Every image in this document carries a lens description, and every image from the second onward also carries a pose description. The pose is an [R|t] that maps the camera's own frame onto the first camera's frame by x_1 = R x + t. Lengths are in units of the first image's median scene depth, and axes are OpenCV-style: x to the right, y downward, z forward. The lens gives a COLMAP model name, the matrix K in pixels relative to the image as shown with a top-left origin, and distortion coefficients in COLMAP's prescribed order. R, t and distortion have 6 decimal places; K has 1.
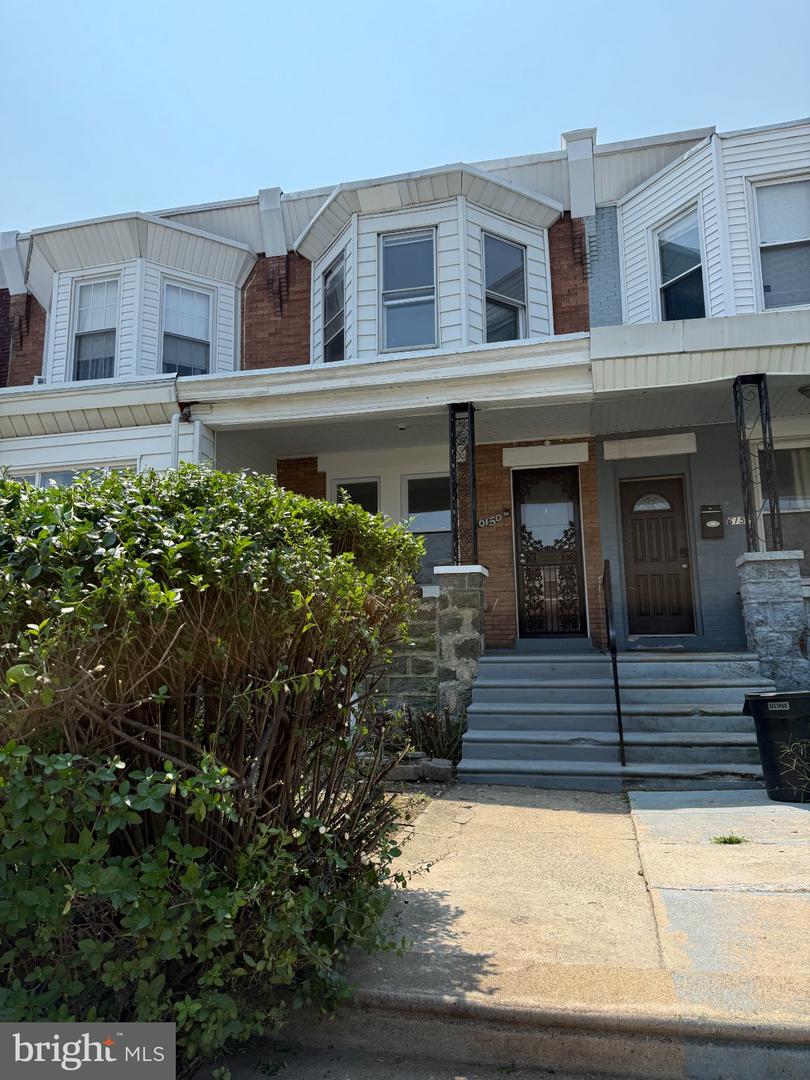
lens RADIAL K [[789.0, 0, 405.0], [0, 789.0, 540.0], [0, 0, 1]] dist [0.111363, -0.214453]
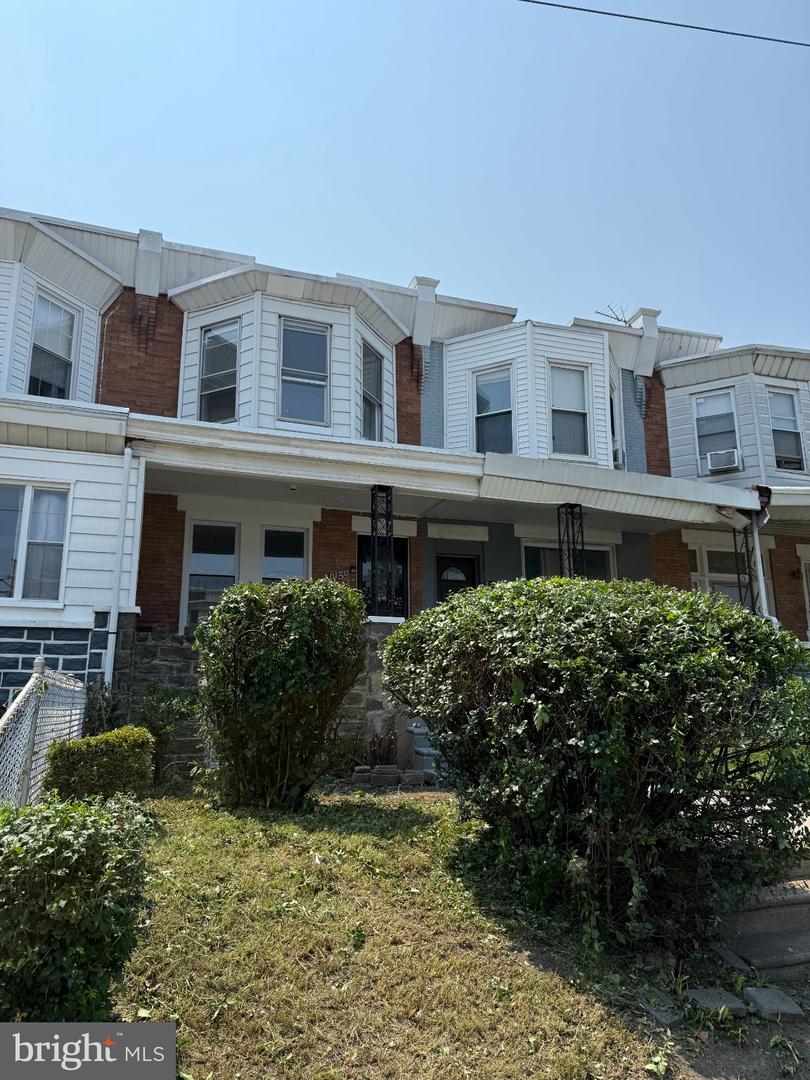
lens RADIAL K [[789.0, 0, 405.0], [0, 789.0, 540.0], [0, 0, 1]] dist [0.111363, -0.214453]
pose [[0.835195, 0.121919, 0.536269, -0.462295], [-0.100423, 0.992532, -0.069248, -0.004138], [-0.540707, 0.003981, 0.841202, -0.055496]]
